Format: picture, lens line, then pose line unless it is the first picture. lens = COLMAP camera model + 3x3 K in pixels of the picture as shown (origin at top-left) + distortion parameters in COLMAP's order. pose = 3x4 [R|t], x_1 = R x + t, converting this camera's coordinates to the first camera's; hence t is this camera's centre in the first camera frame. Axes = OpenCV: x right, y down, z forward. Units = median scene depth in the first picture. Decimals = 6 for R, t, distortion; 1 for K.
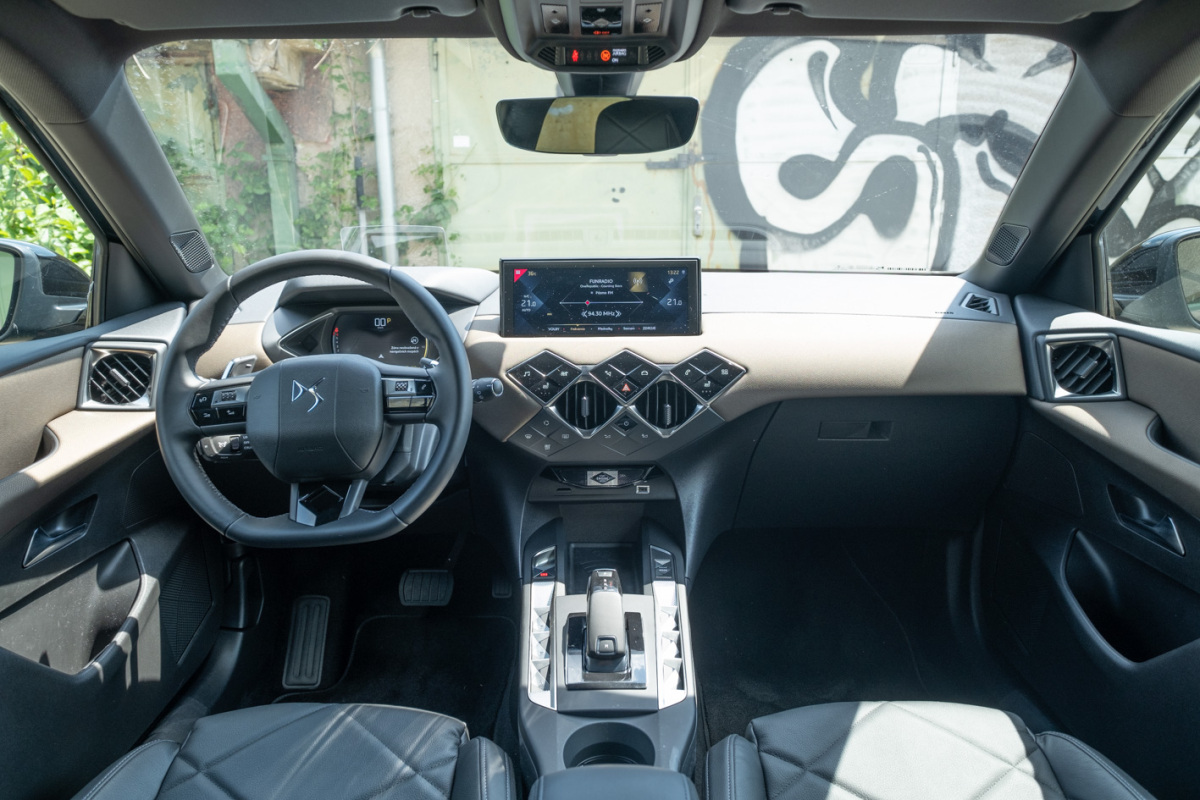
lens RADIAL K [[810.4, 0, 598.8], [0, 810.4, 393.6], [0, 0, 1]] dist [0.013607, 0.004183]
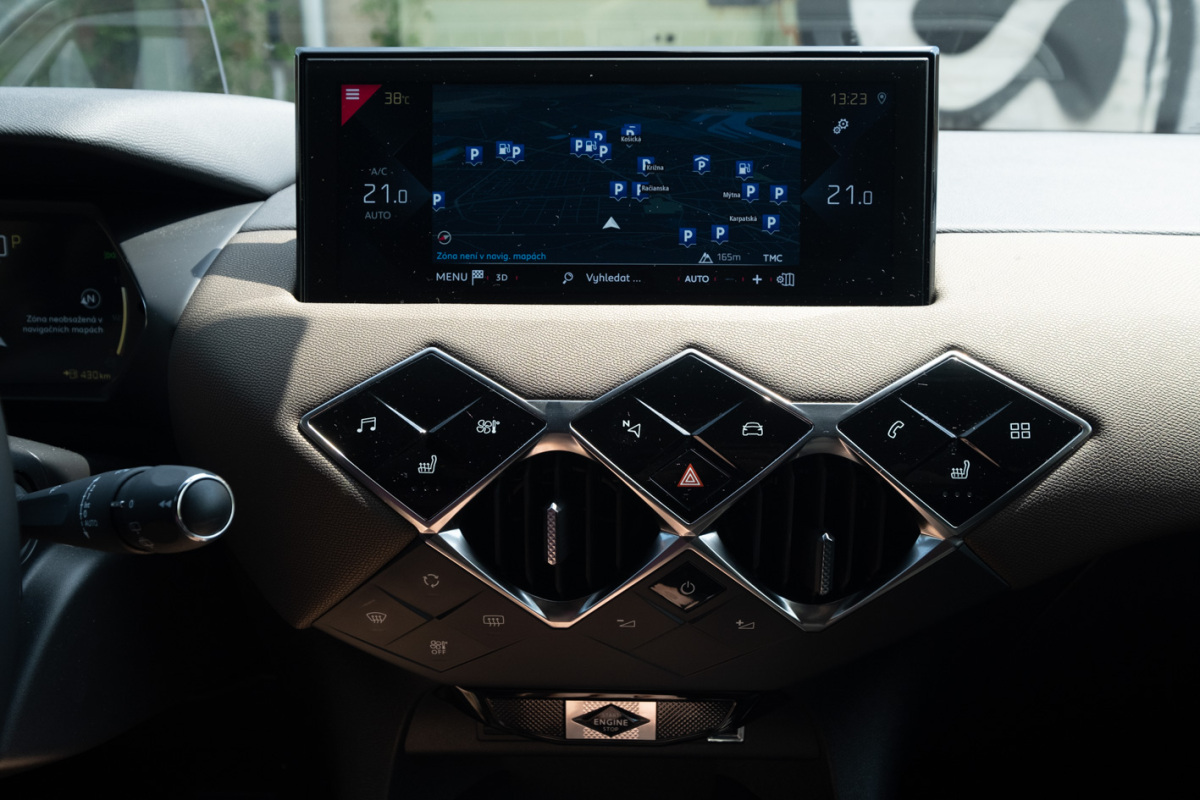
lens RADIAL K [[1036.4, 0, 600.0], [0, 1036.4, 400.0], [0, 0, 1]] dist [0.011273, 0.025581]
pose [[0.999253, 0.018532, -0.033917, 0.012486], [-0.016287, 0.997731, 0.065325, -0.060409], [0.035051, -0.064724, 0.997287, 0.608539]]
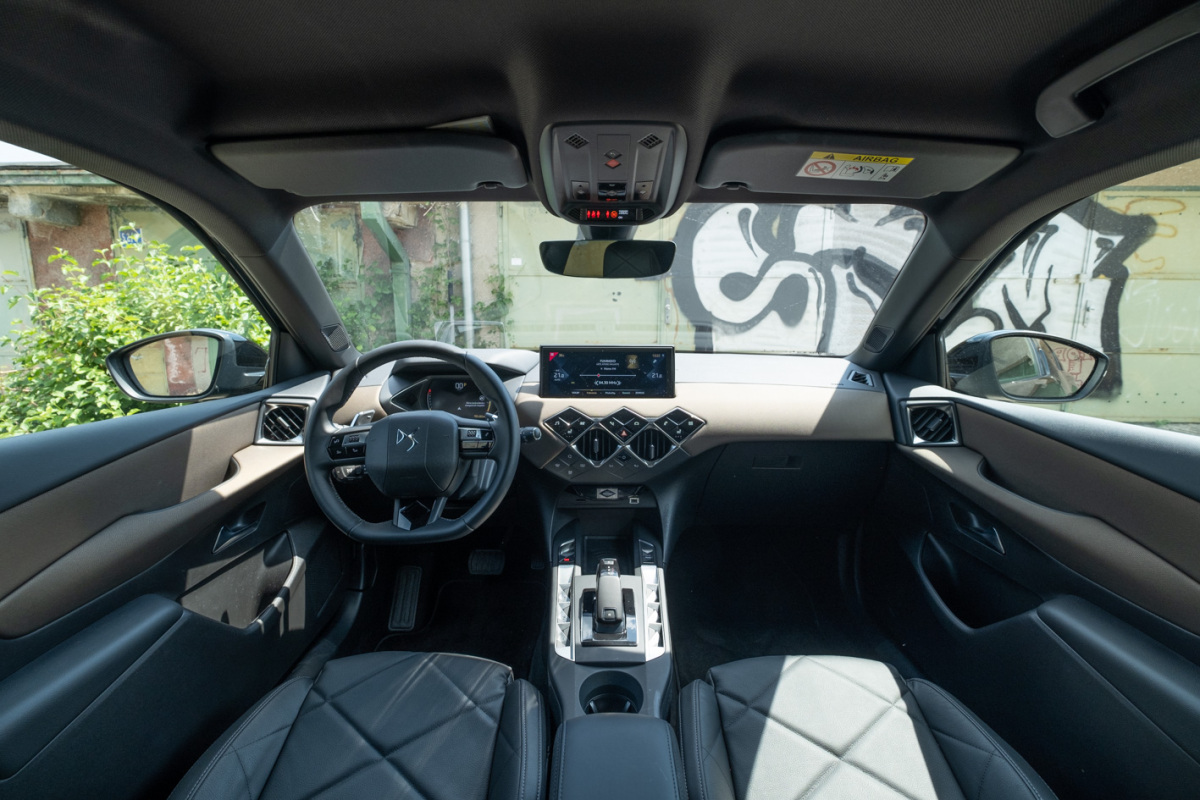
lens RADIAL K [[522.0, 0, 601.2], [0, 522.0, 397.4], [0, 0, 1]] dist [-0.001290, -0.000124]
pose [[0.999935, 0.011318, -0.001606, -0.007223], [-0.011380, 0.998883, -0.045869, -0.028371], [0.001085, 0.045884, 0.998946, 0.046471]]
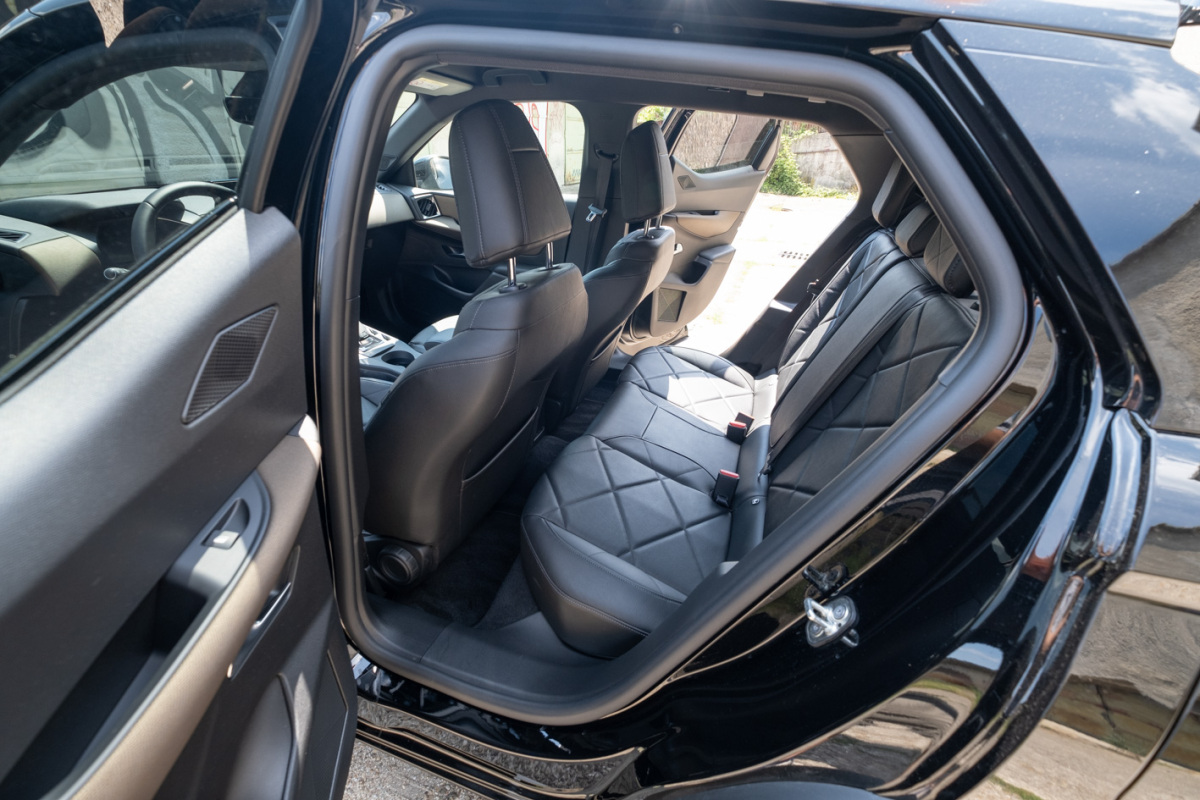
lens RADIAL K [[522.0, 0, 601.2], [0, 522.0, 397.4], [0, 0, 1]] dist [-0.001290, -0.000124]
pose [[0.360869, -0.432710, 0.826157, -1.042920], [0.188215, 0.901412, 0.389913, -0.028759], [-0.913427, 0.014787, 0.406734, -0.348630]]
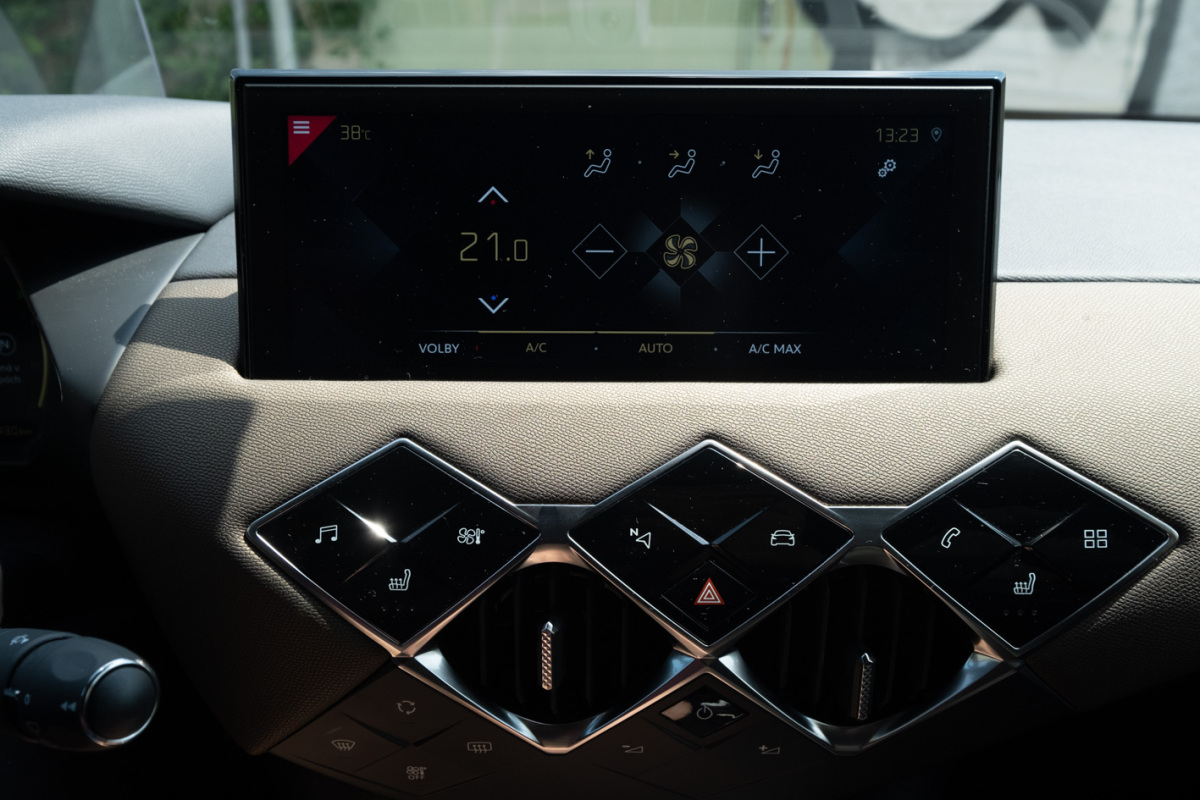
lens RADIAL K [[1036.4, 0, 600.0], [0, 1036.4, 400.0], [0, 0, 1]] dist [0.011273, 0.025581]
pose [[0.999823, 0.015882, -0.010107, 0.001152], [-0.014339, 0.990366, 0.137731, -0.112757], [0.012197, -0.137561, 0.990418, 0.674725]]
